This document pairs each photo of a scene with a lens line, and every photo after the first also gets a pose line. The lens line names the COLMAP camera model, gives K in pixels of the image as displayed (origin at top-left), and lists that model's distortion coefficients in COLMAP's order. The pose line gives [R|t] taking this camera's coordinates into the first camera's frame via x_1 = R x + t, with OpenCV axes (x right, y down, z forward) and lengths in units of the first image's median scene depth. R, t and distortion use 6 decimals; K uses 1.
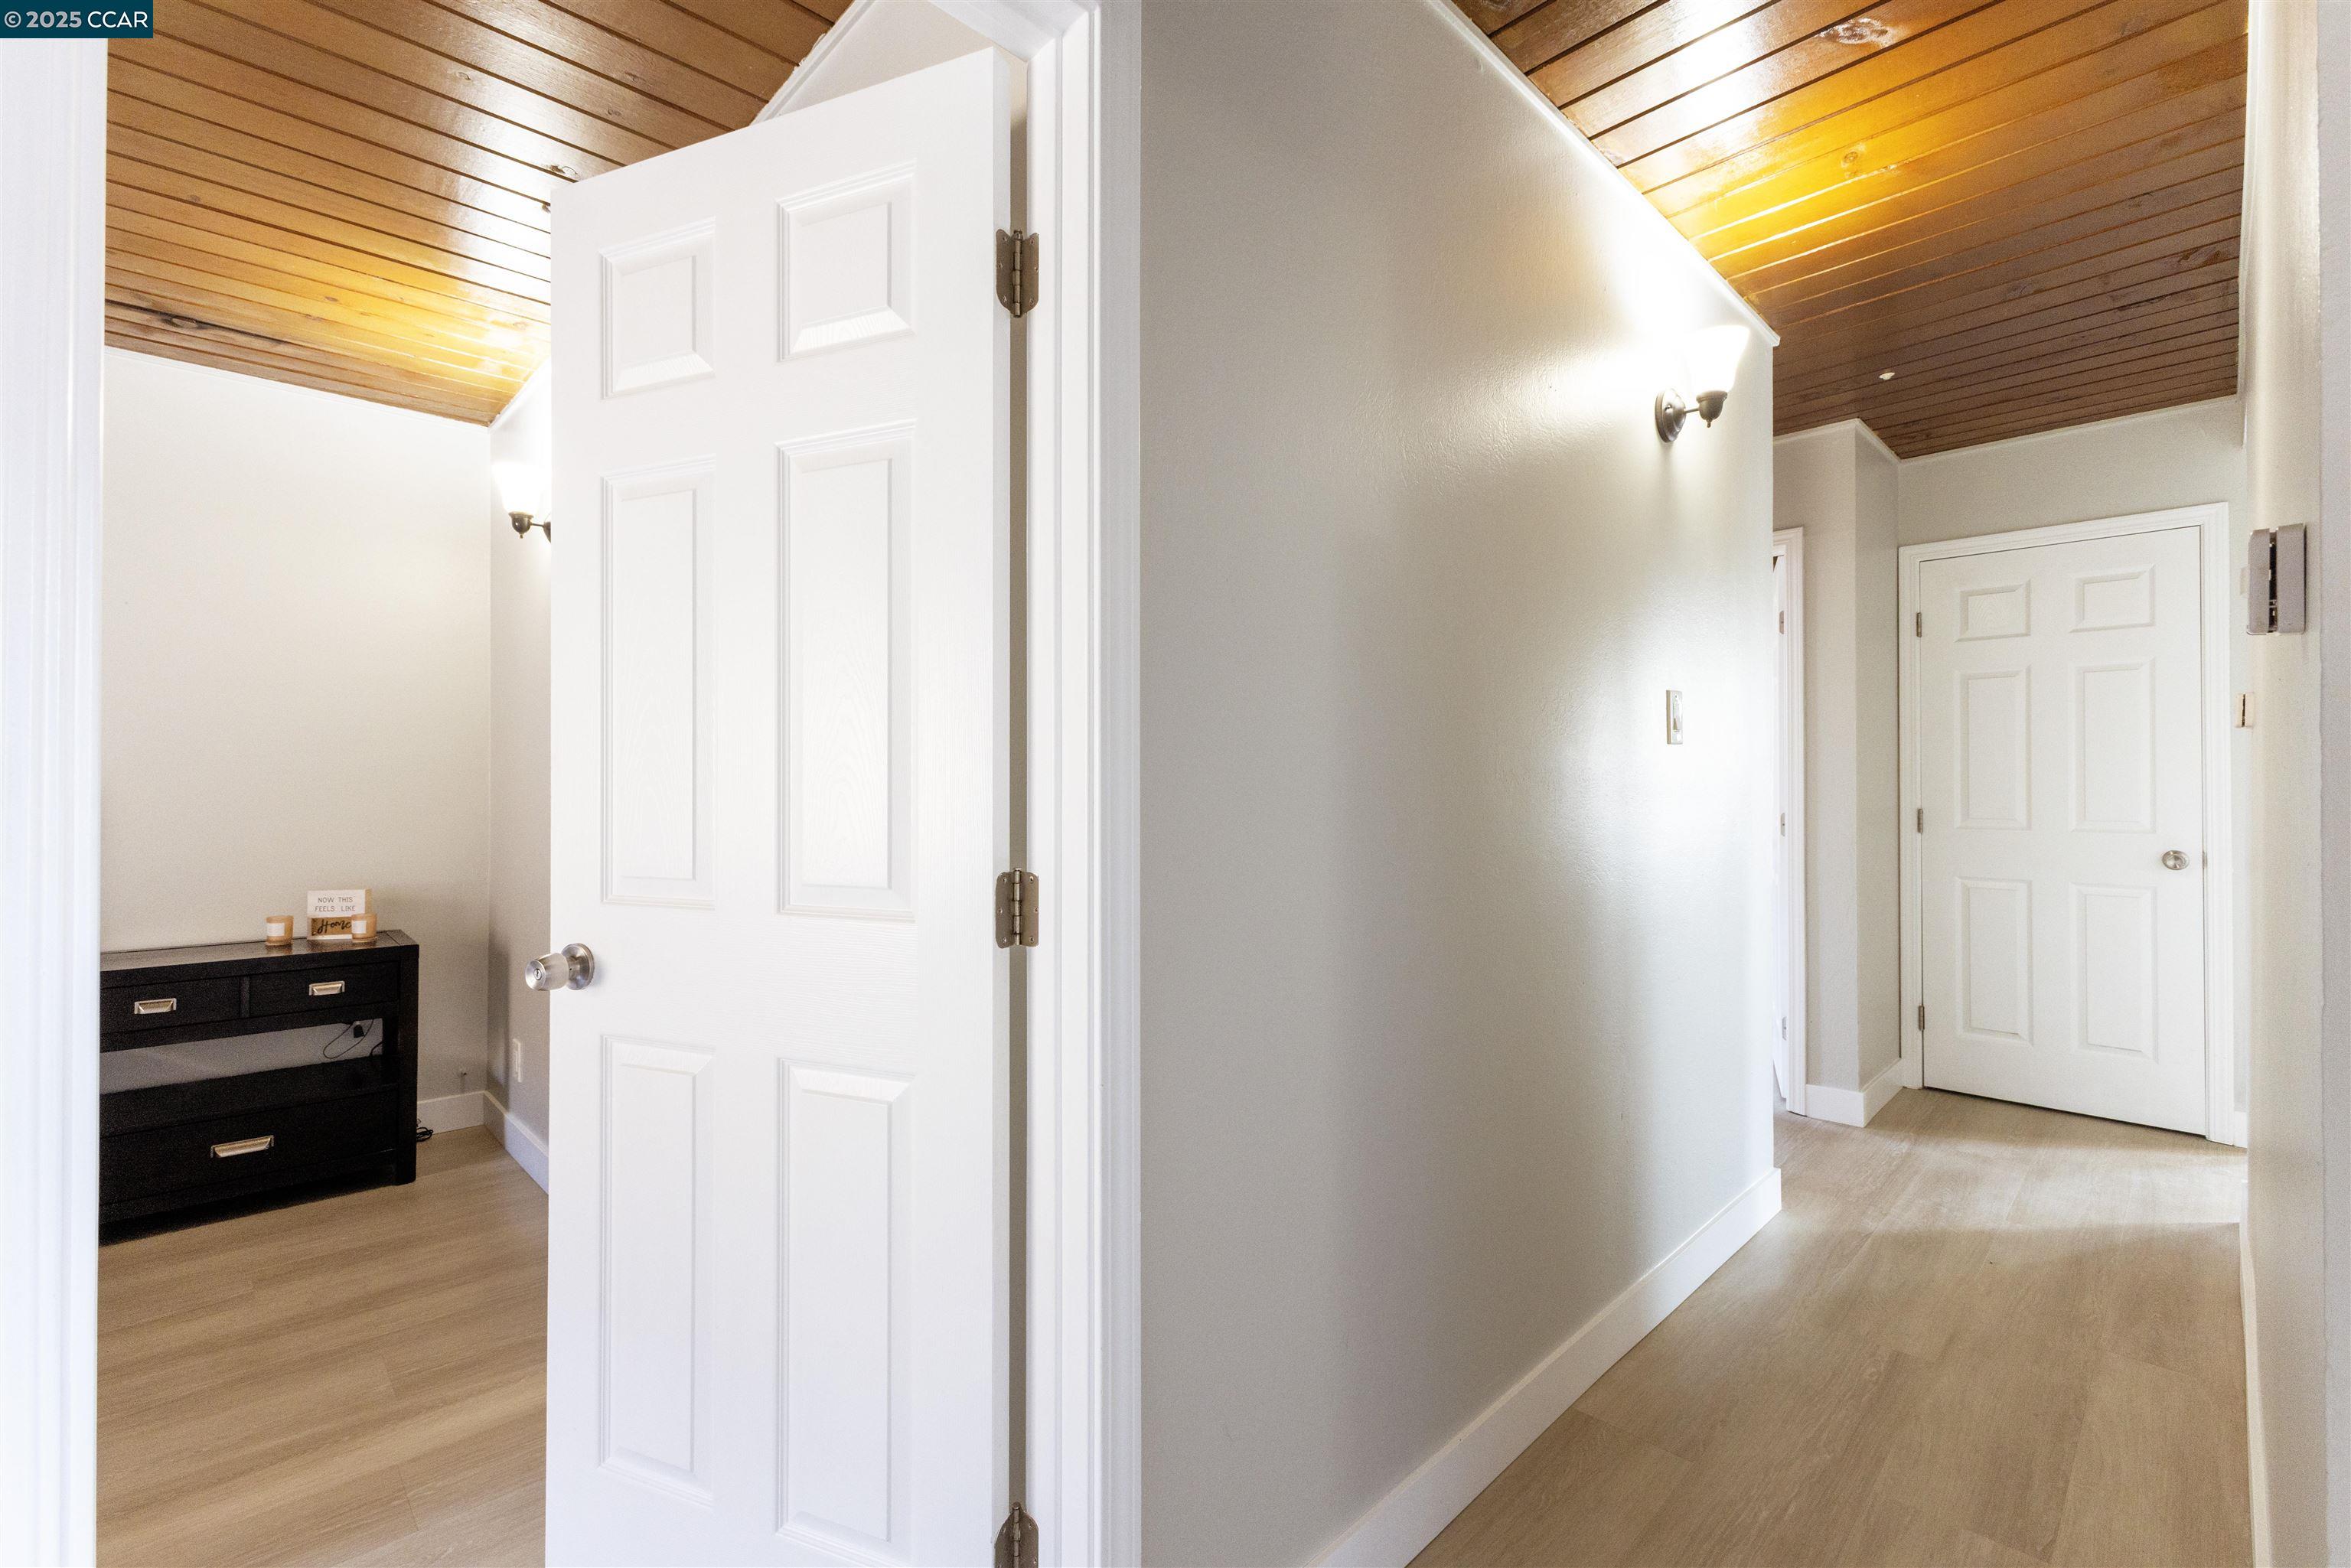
lens RADIAL K [[1026.5, 0, 1177.8], [0, 1026.5, 778.3], [0, 0, 1]] dist [0.008934, -0.000550]
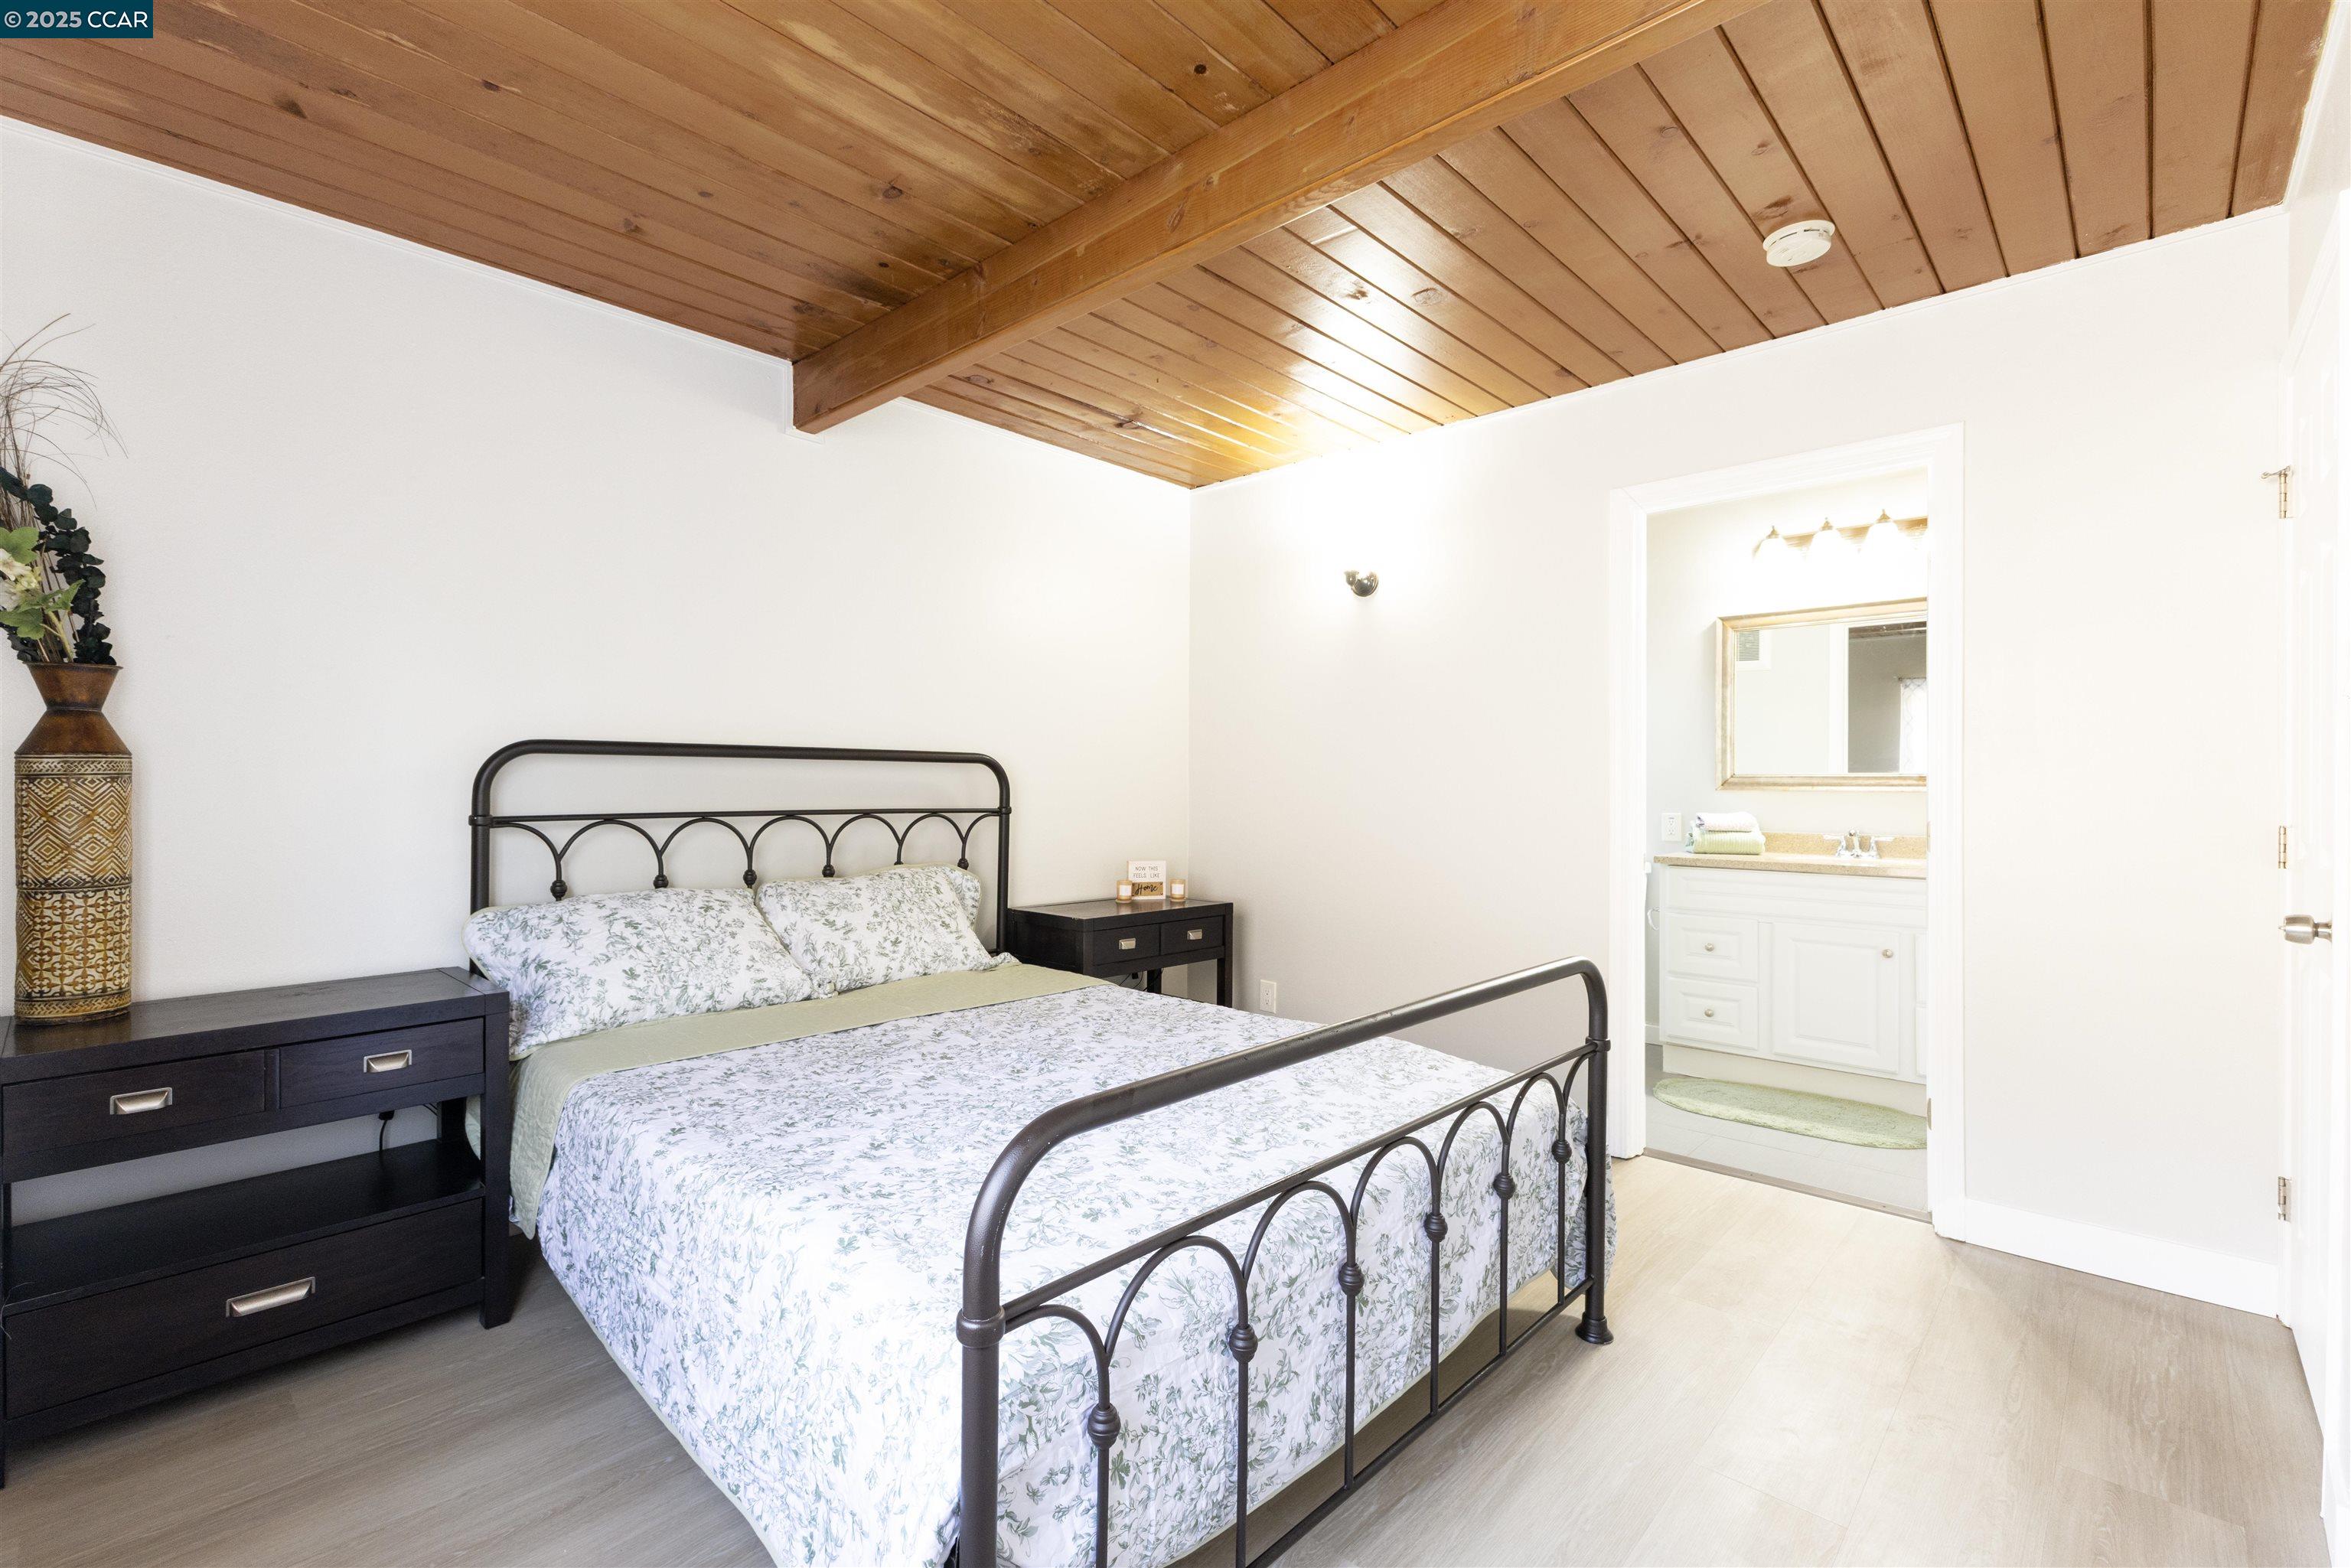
lens RADIAL K [[1026.5, 0, 1177.8], [0, 1026.5, 778.3], [0, 0, 1]] dist [0.008934, -0.000550]
pose [[0.998772, 0.008440, 0.048824, -0.869359], [-0.008633, 0.999956, 0.003733, 0.001226], [-0.048790, -0.004149, 0.998800, -0.276972]]
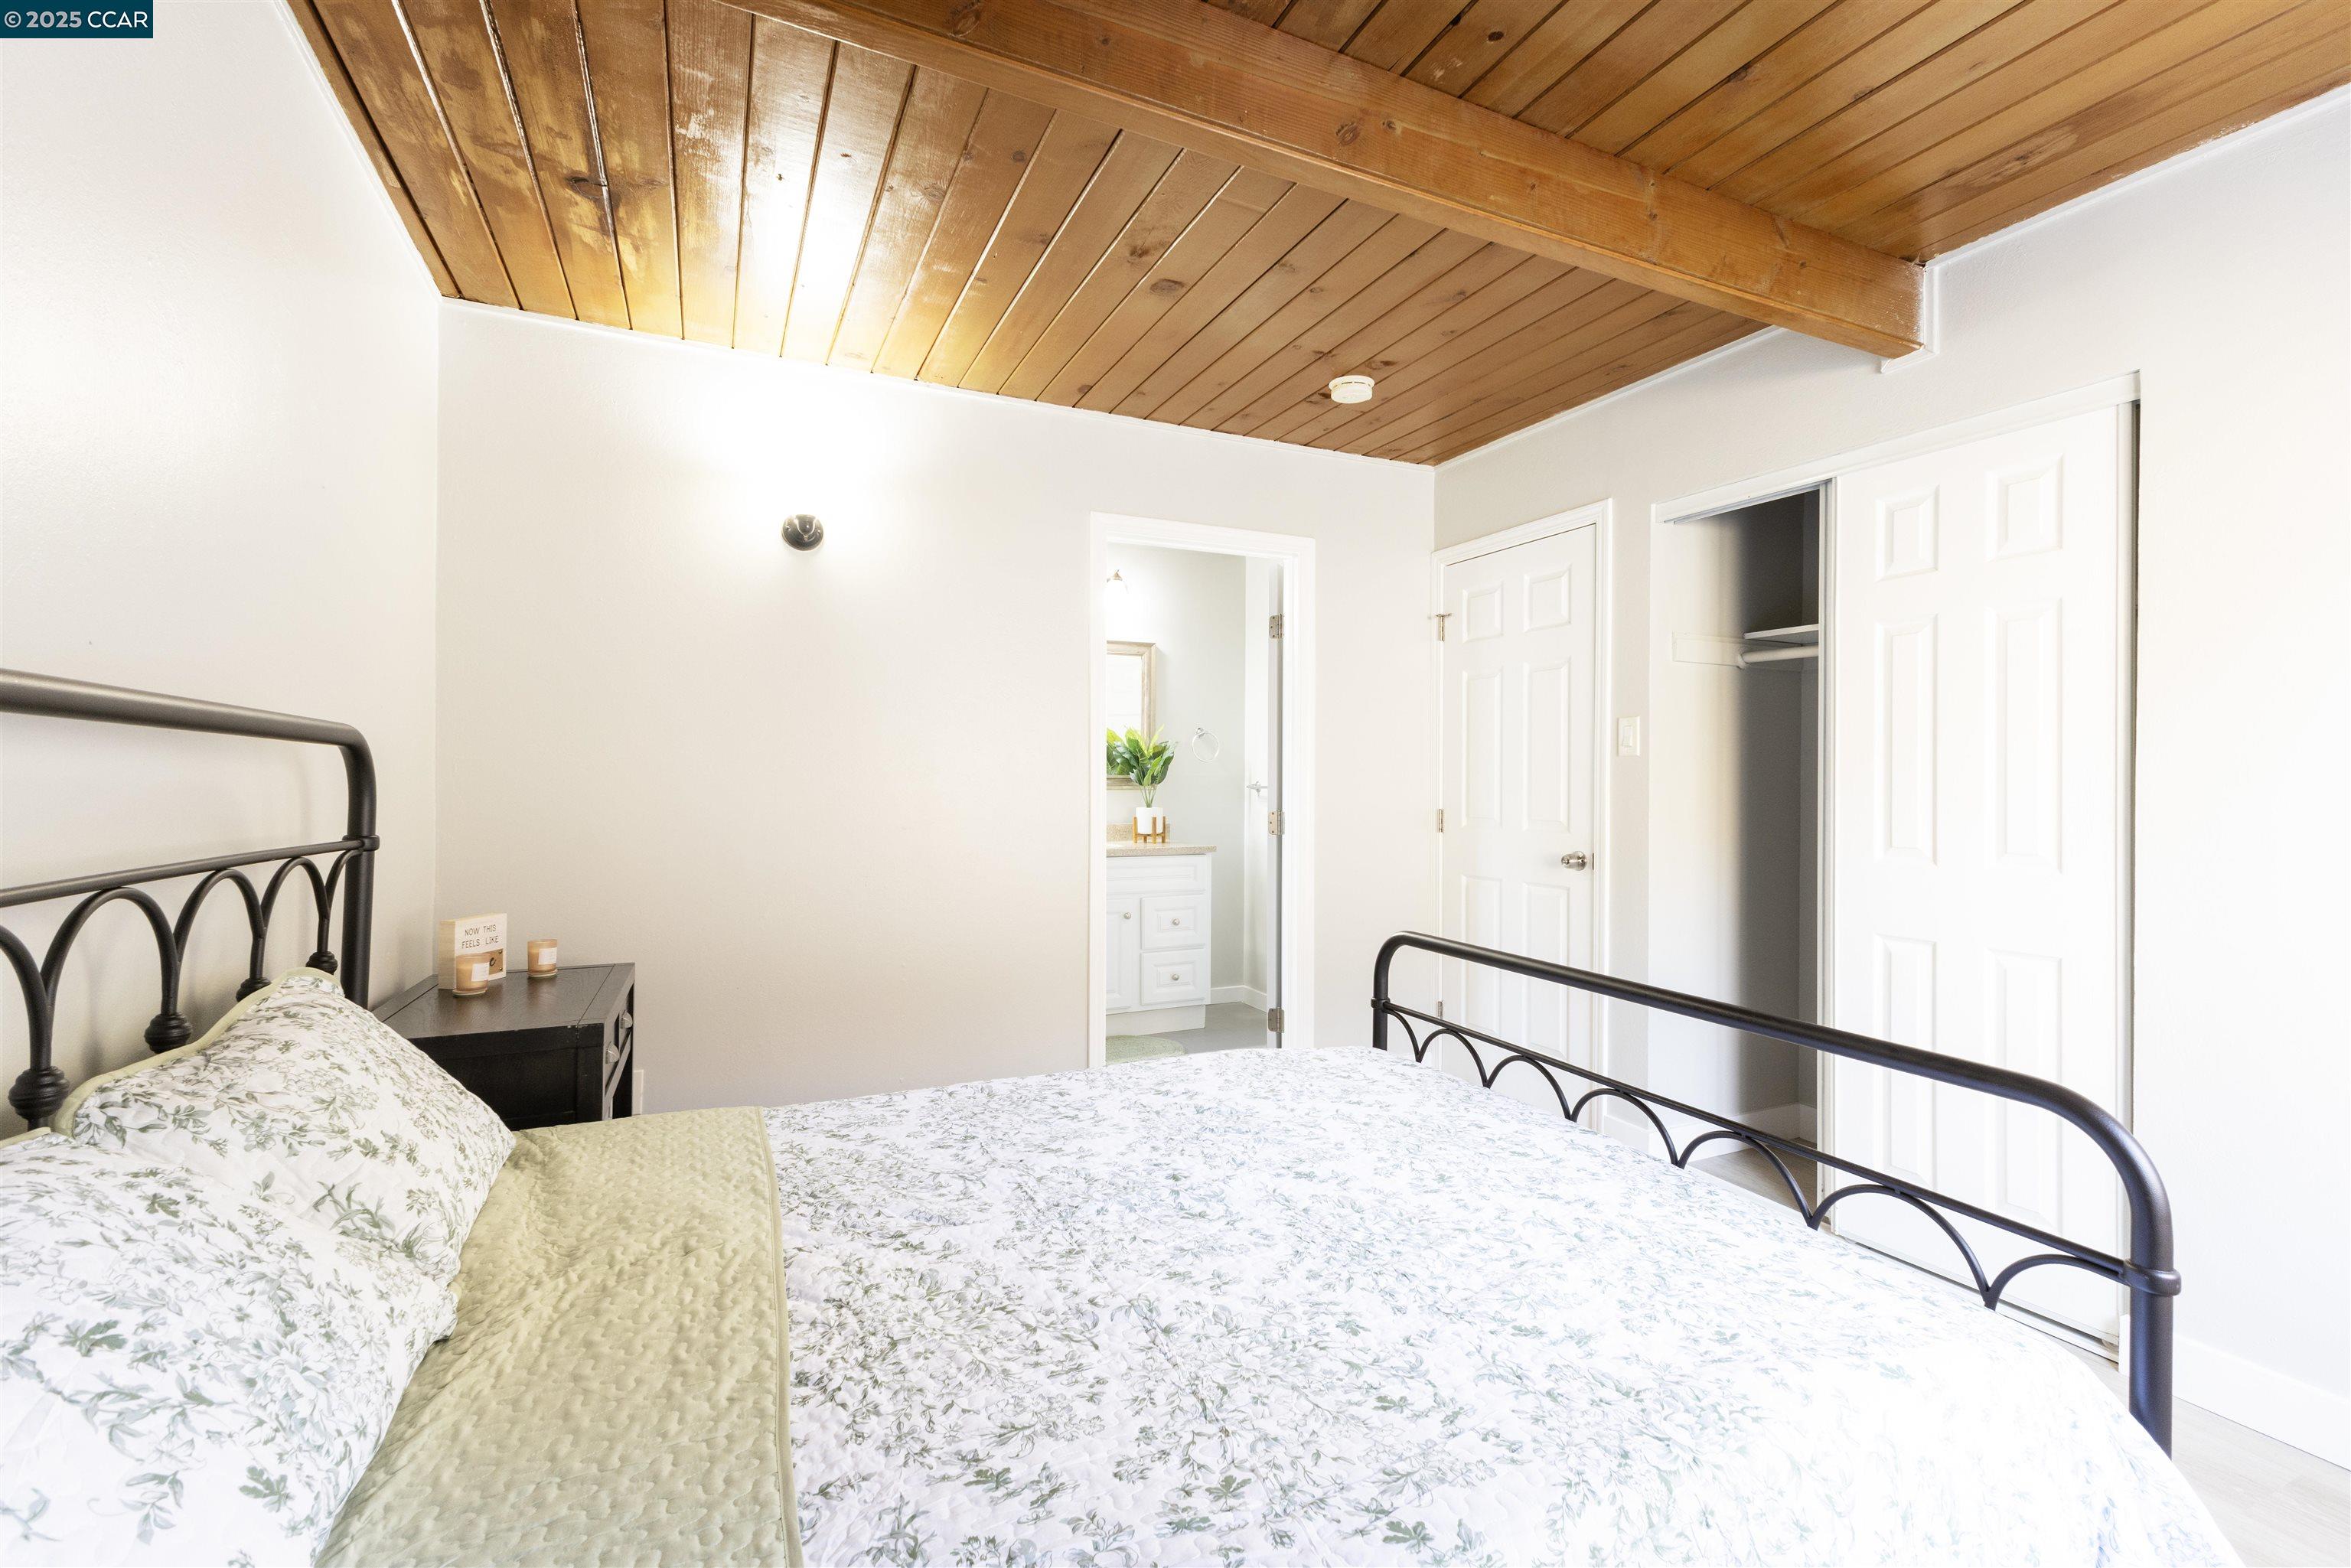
lens RADIAL K [[1032.8, 0, 1173.4], [0, 1032.8, 775.8], [0, 0, 1]] dist [0.011519, -0.003249]
pose [[0.327136, 0.012785, 0.944891, -1.413294], [-0.013623, 0.999868, -0.008813, 0.004447], [-0.944879, -0.009989, 0.327267, 0.290761]]
